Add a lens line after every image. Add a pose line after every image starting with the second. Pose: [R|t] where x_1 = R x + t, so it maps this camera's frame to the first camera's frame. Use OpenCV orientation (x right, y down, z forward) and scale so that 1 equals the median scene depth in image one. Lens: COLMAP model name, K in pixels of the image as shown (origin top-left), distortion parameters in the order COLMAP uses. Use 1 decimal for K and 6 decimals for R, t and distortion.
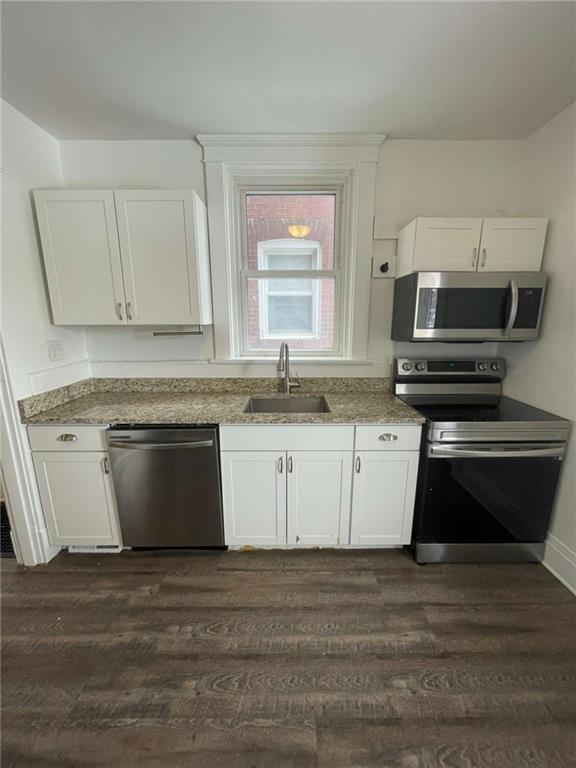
lens RADIAL K [[310.8, 0, 288.3], [0, 310.8, 384.4], [0, 0, 1]] dist [0.002612, -0.000555]
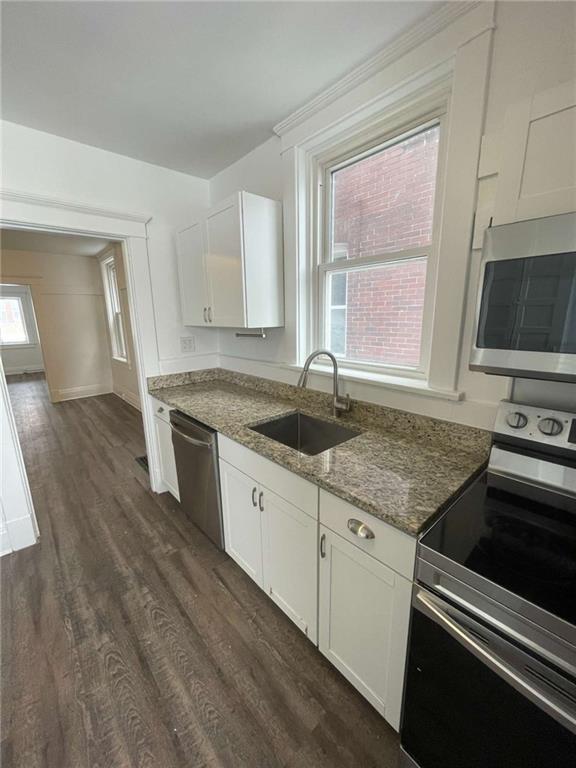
lens RADIAL K [[310.8, 0, 286.3], [0, 310.8, 383.9], [0, 0, 1]] dist [0.002612, -0.000555]
pose [[0.662709, 0.155917, -0.732466, 0.611609], [-0.144422, 0.986334, 0.079289, -0.124236], [0.734819, 0.053238, 0.676171, 0.476846]]
